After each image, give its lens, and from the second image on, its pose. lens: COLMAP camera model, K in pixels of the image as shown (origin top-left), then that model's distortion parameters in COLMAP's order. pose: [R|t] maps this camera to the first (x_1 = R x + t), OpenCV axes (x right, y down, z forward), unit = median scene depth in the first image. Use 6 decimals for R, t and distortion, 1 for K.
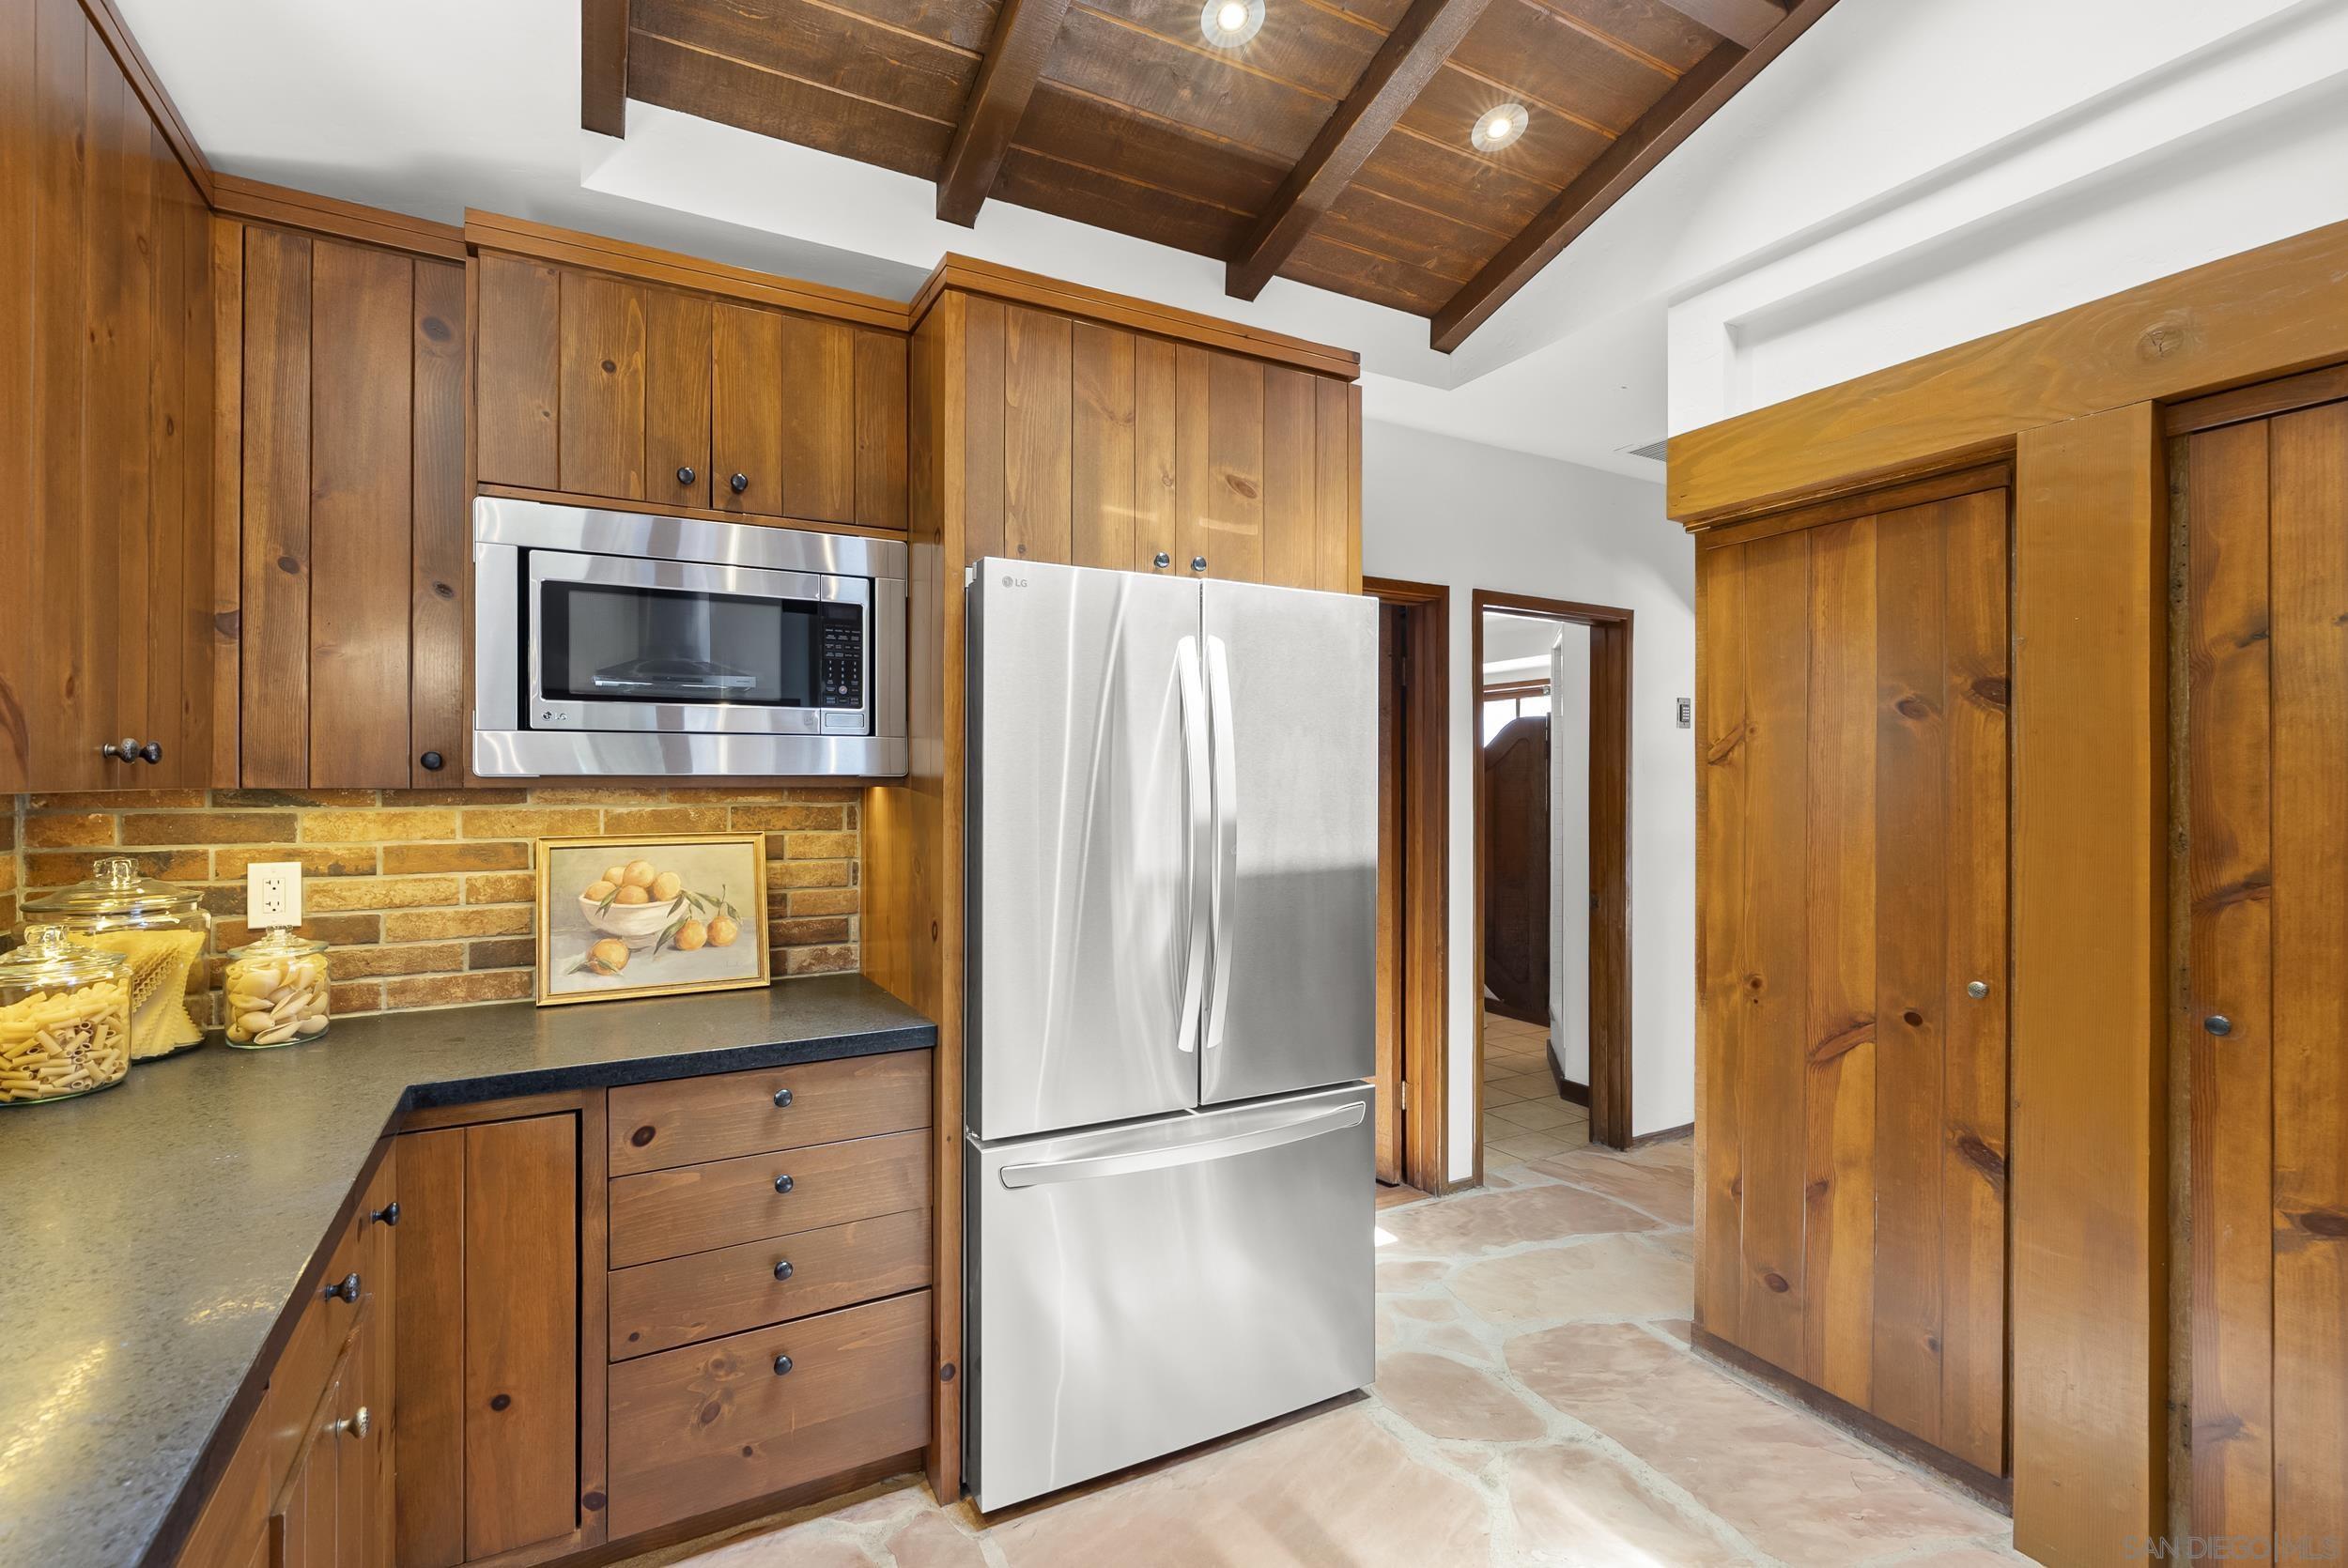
lens RADIAL K [[1063.3, 0, 1177.8], [0, 1063.3, 782.1], [0, 0, 1]] dist [-0.006839, 0.001845]
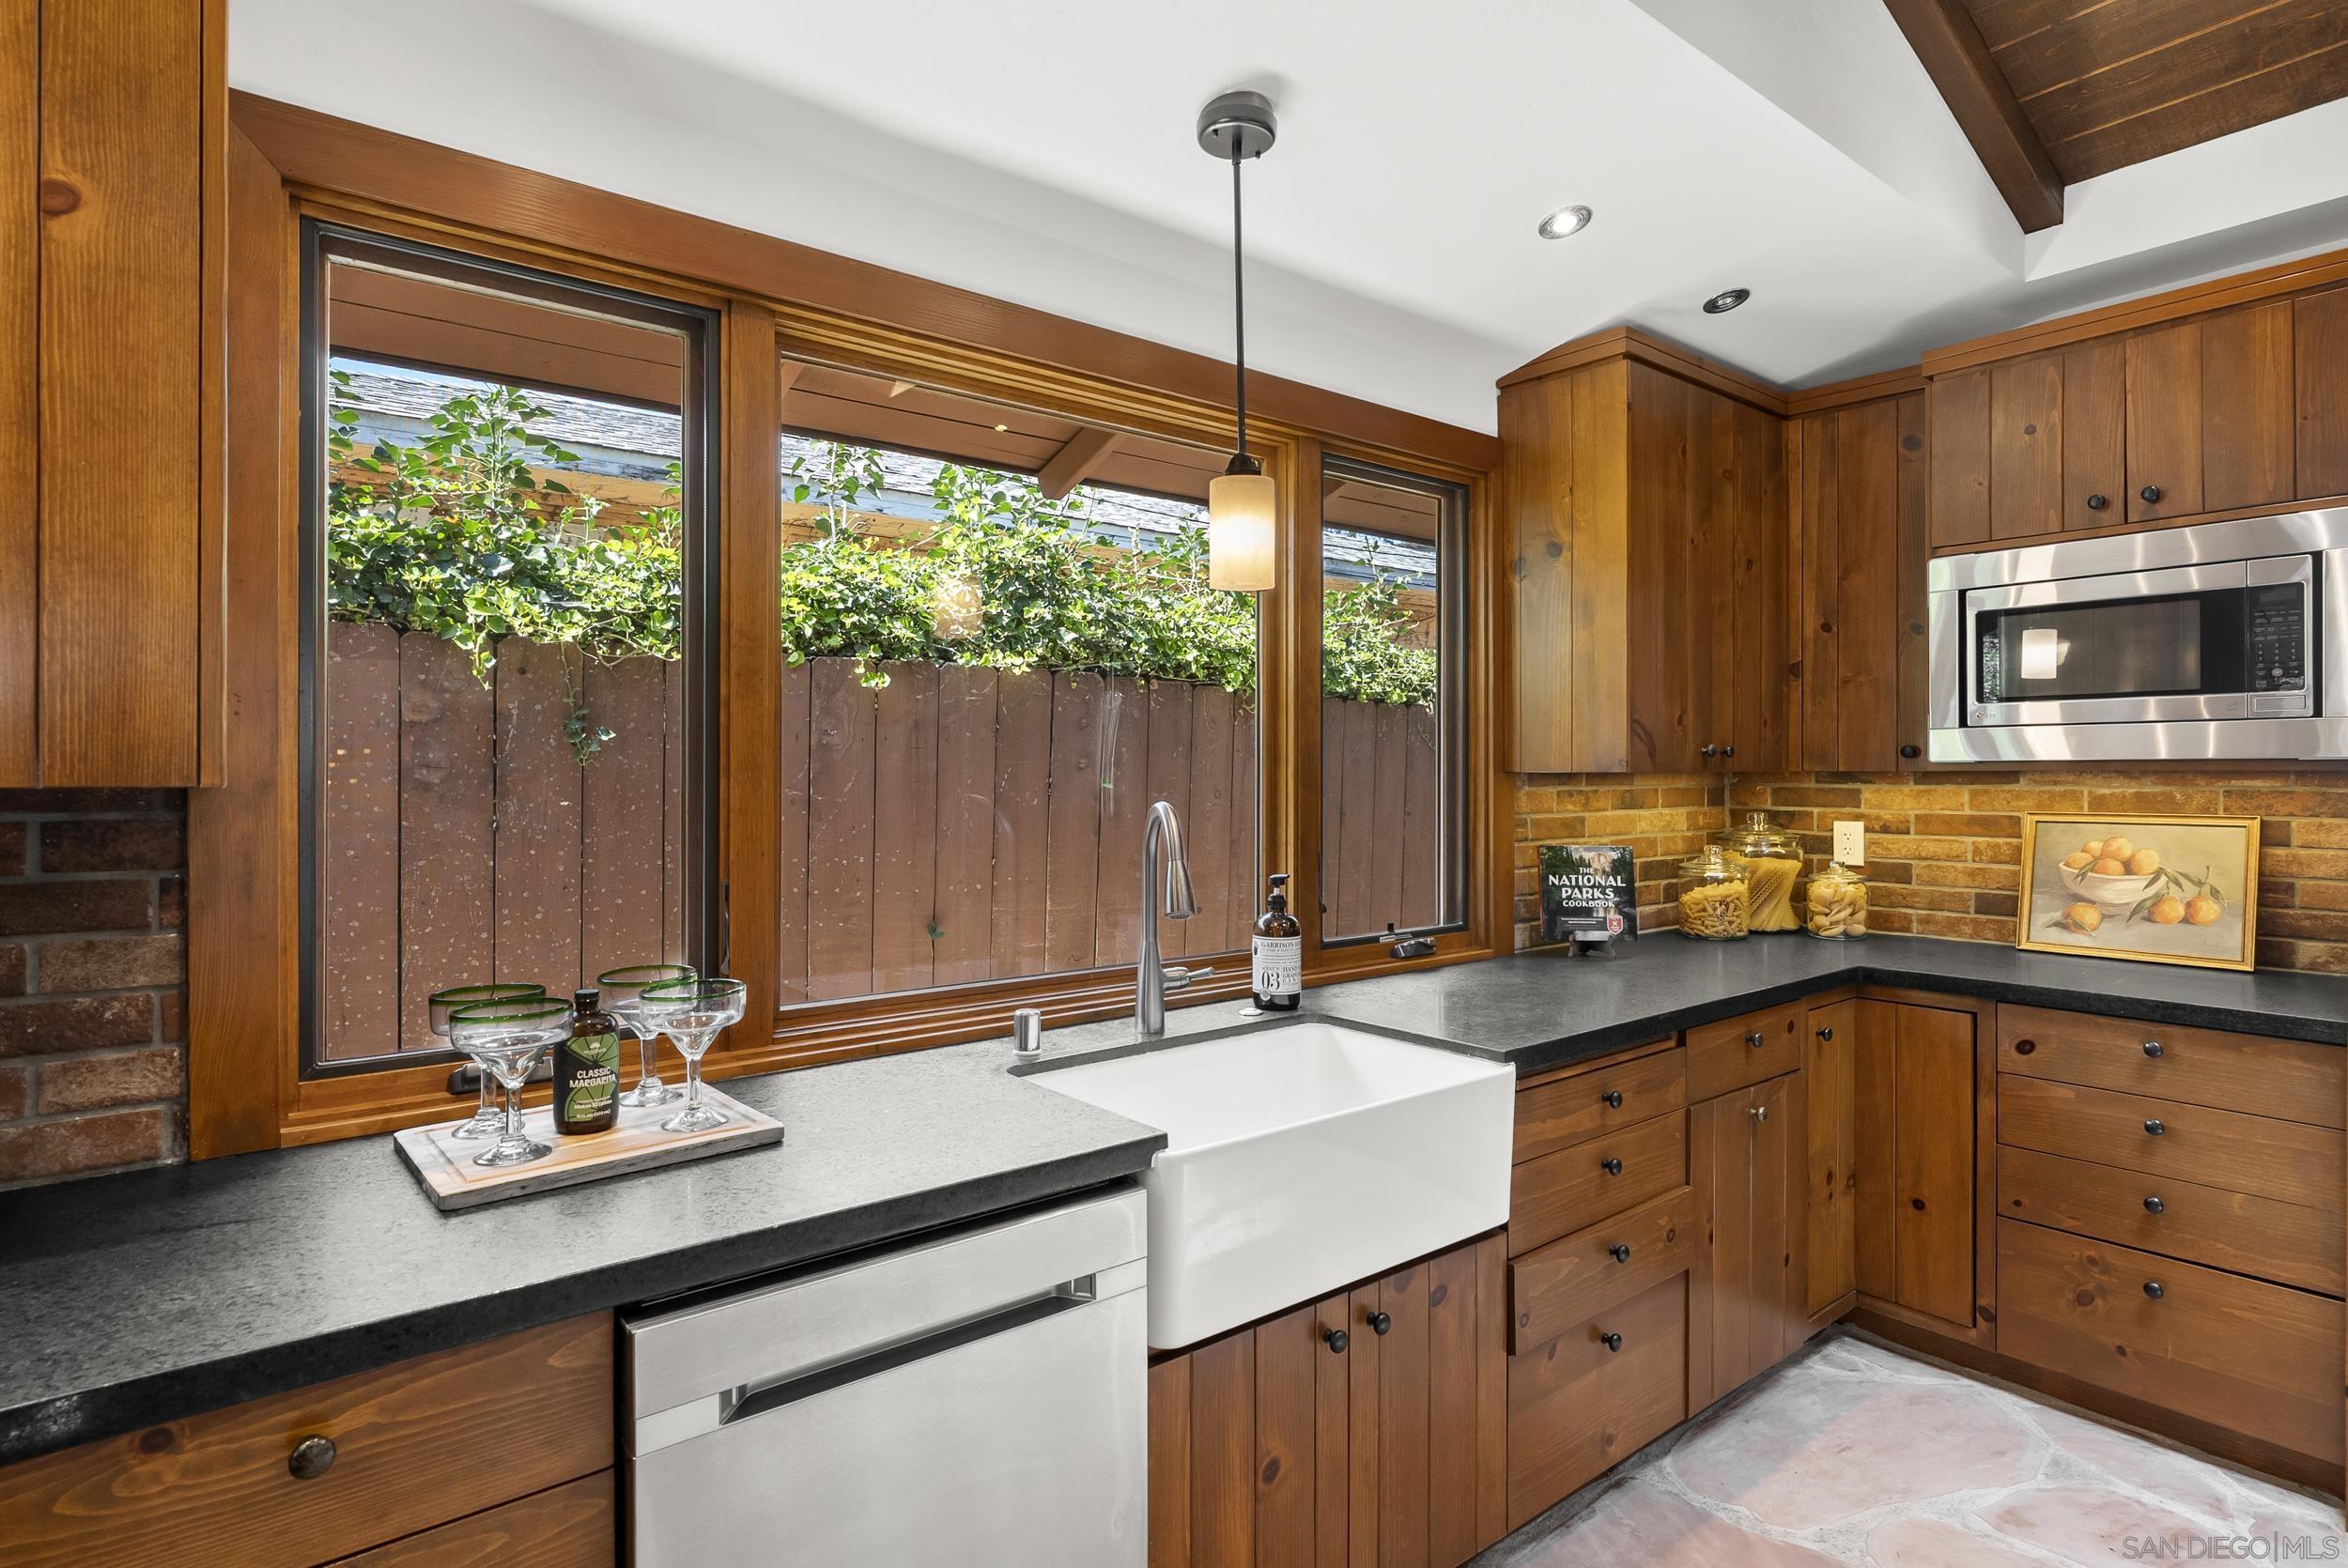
lens RADIAL K [[1205.6, 0, 1171.9], [0, 1205.6, 770.8], [0, 0, 1]] dist [-0.004304, 0.002112]
pose [[0.156786, 0.000769, -0.987632, 0.659316], [0.002427, 0.999996, 0.001164, 0.000998], [0.987630, -0.002580, 0.156783, -0.197658]]
